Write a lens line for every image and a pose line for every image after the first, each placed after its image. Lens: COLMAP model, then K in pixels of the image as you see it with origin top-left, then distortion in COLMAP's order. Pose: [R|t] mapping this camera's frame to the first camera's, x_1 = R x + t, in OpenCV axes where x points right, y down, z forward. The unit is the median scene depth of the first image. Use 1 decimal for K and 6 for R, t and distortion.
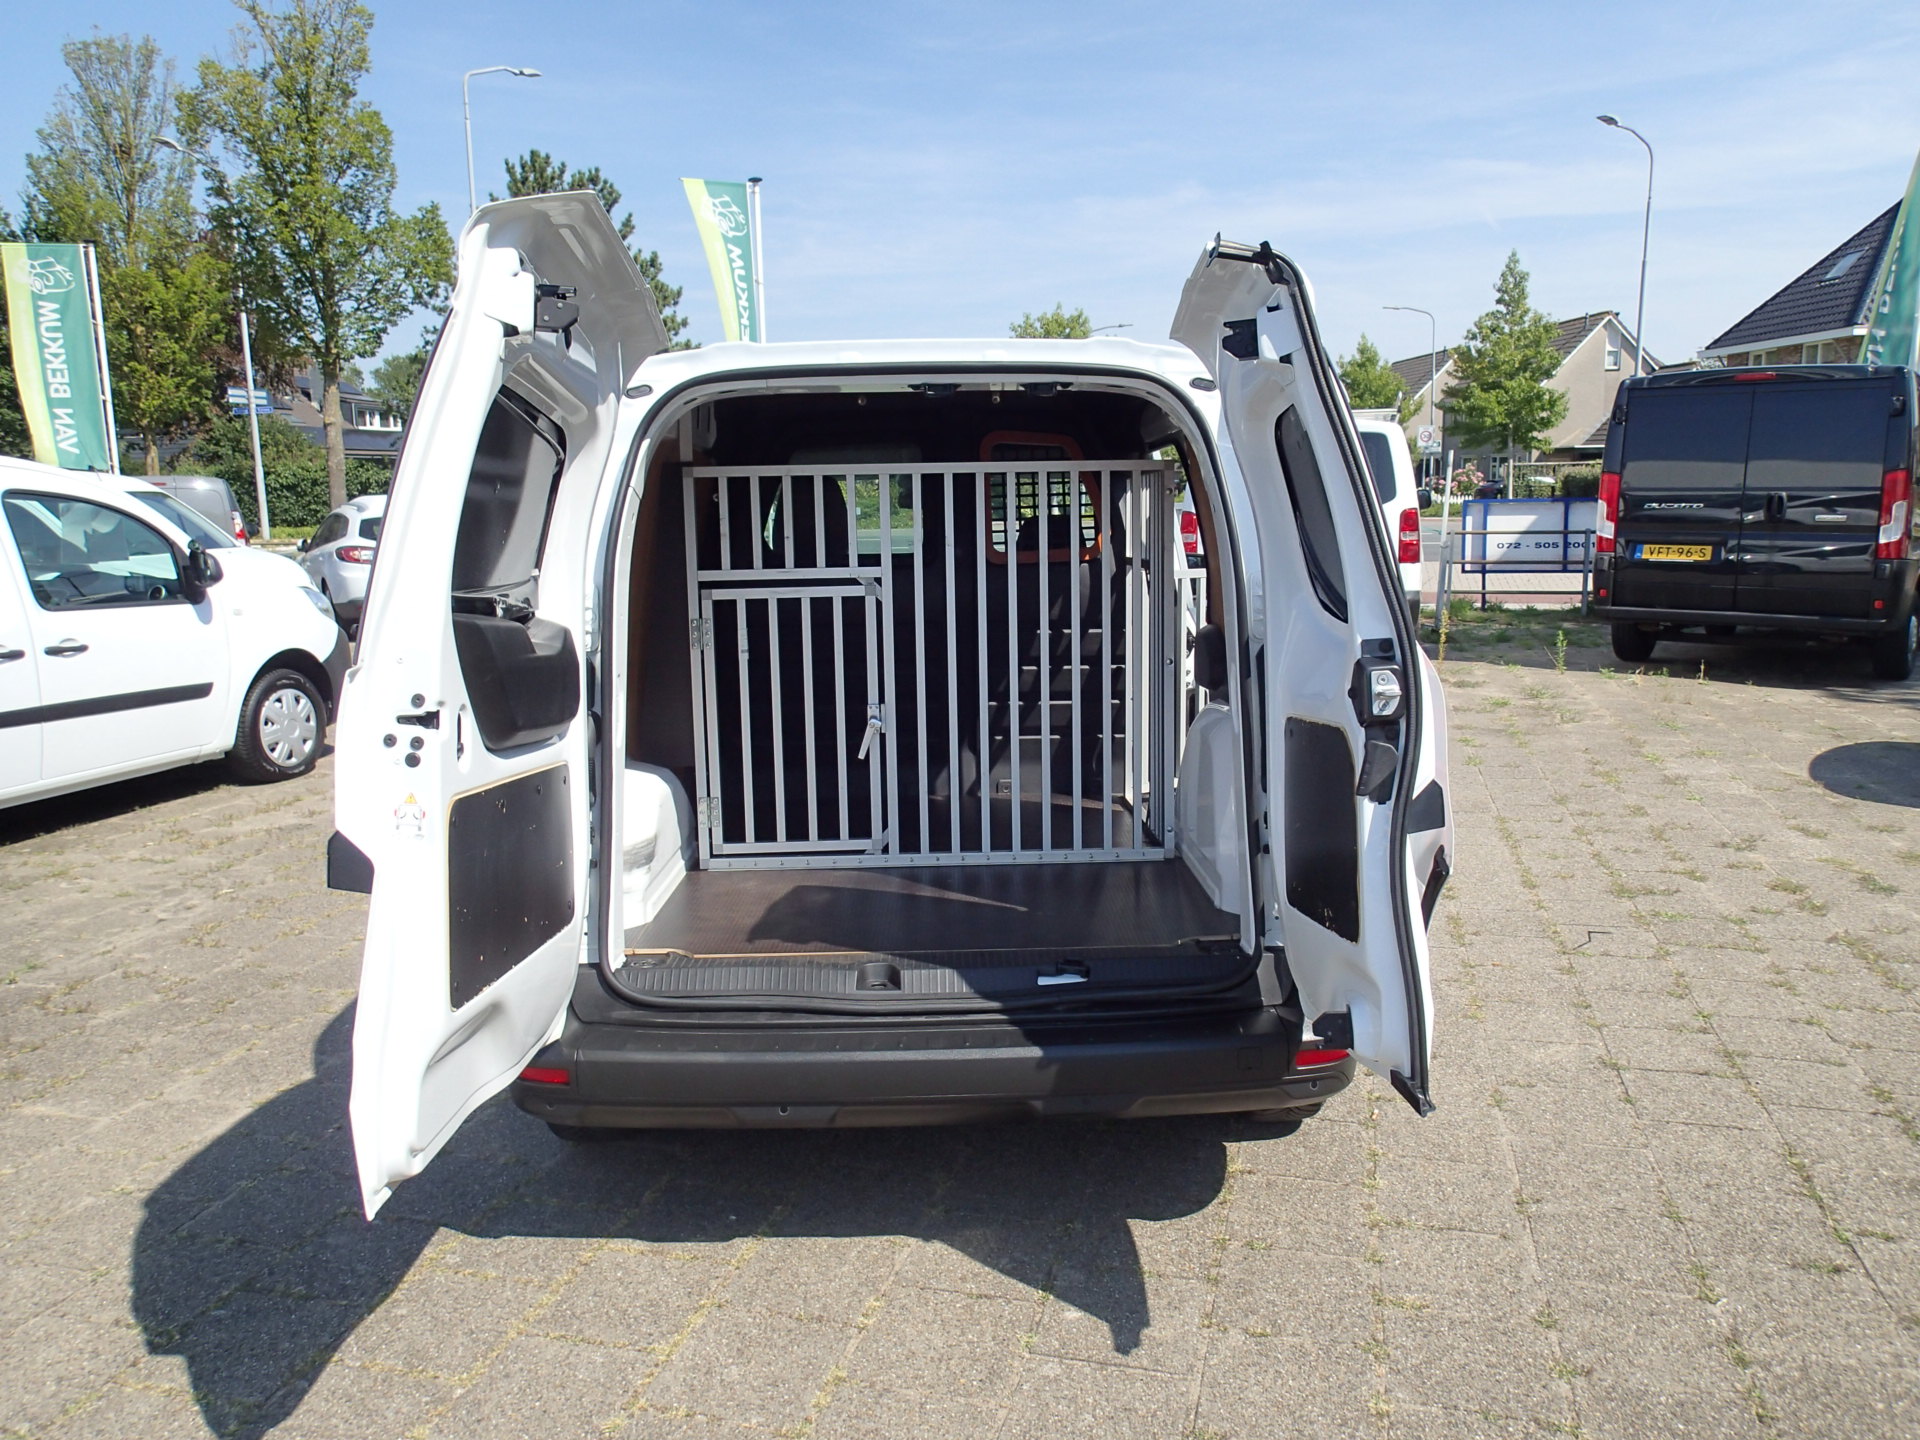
lens RADIAL K [[1452.7, 0, 961.5], [0, 1452.7, 730.5], [0, 0, 1]] dist [0.006915, -0.016043]
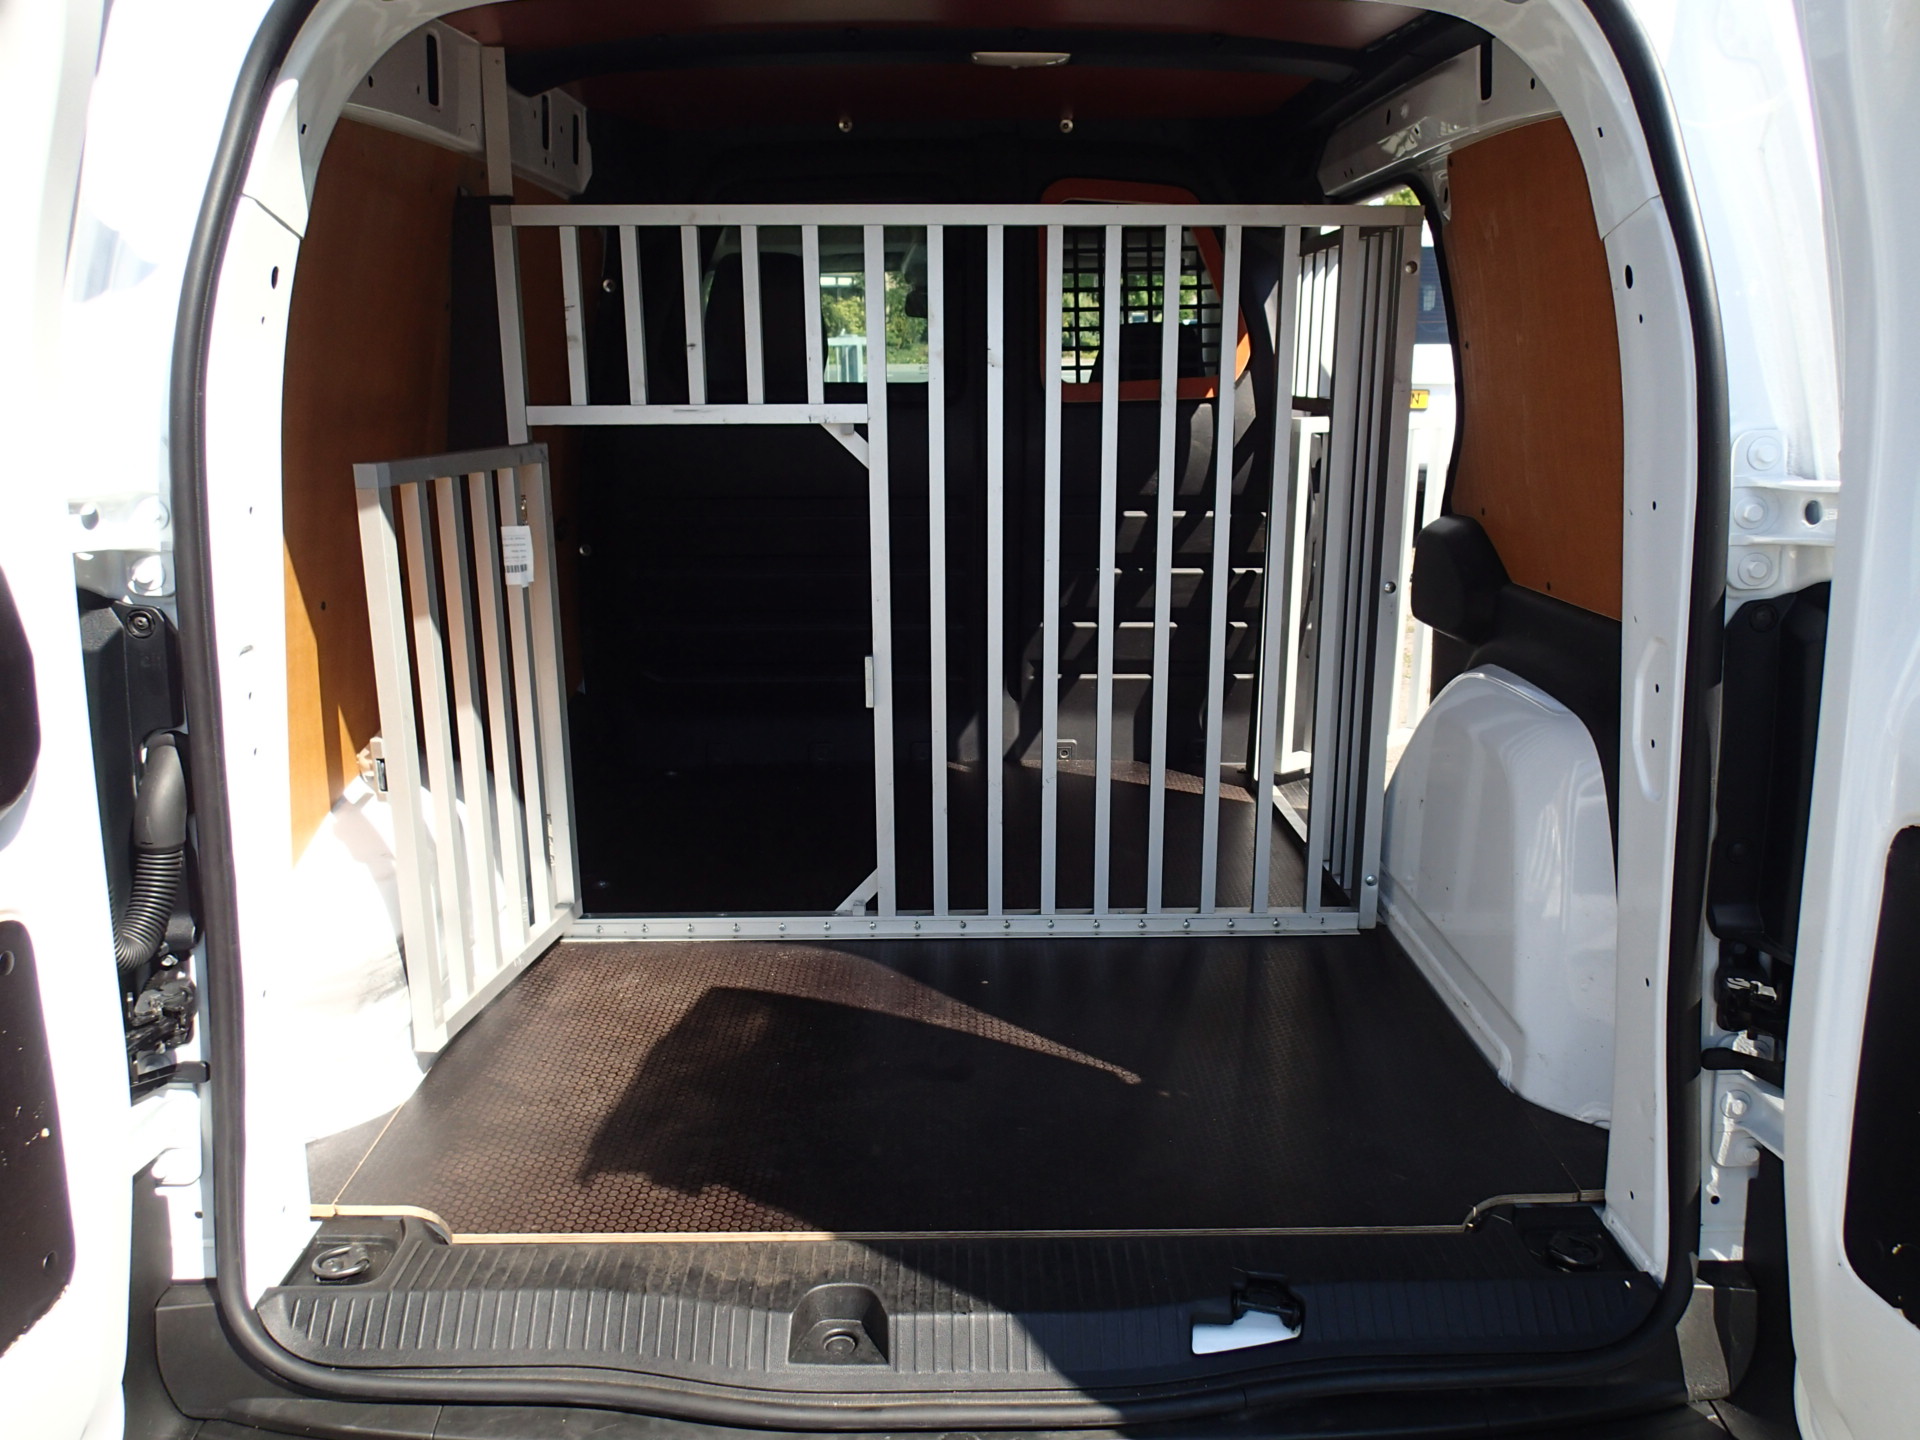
lens RADIAL K [[1452.7, 0, 972.5], [0, 1452.7, 717.3], [0, 0, 1]] dist [0.006915, -0.016043]
pose [[0.999883, 0.015092, 0.002388, -0.015940], [-0.015256, 0.994837, 0.100330, -0.052156], [-0.000861, -0.100355, 0.994951, 0.455563]]
